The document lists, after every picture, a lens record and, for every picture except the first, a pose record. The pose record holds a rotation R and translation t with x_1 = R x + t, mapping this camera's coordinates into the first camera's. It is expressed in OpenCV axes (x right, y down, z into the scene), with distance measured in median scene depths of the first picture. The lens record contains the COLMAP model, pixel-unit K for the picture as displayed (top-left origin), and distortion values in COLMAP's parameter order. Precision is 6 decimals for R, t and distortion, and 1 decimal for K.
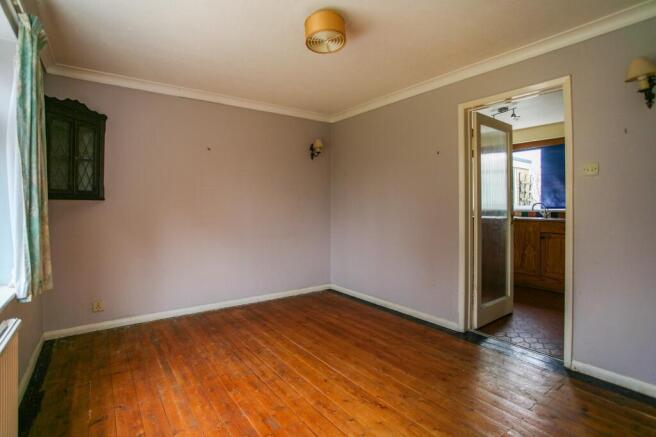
lens RADIAL K [[314.0, 0, 325.8], [0, 314.0, 209.9], [0, 0, 1]] dist [-0.045480, 0.025001]
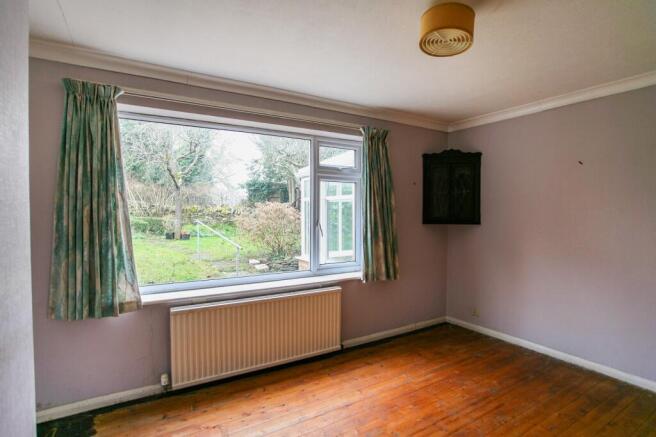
lens RADIAL K [[330.6, 0, 328.7], [0, 330.6, 218.2], [0, 0, 1]] dist [-0.067044, 0.031353]
pose [[-0.072134, 0.017079, -0.997249, 0.637184], [-0.008999, 0.999802, 0.017773, -0.078656], [0.997354, 0.010256, -0.071965, 0.567057]]
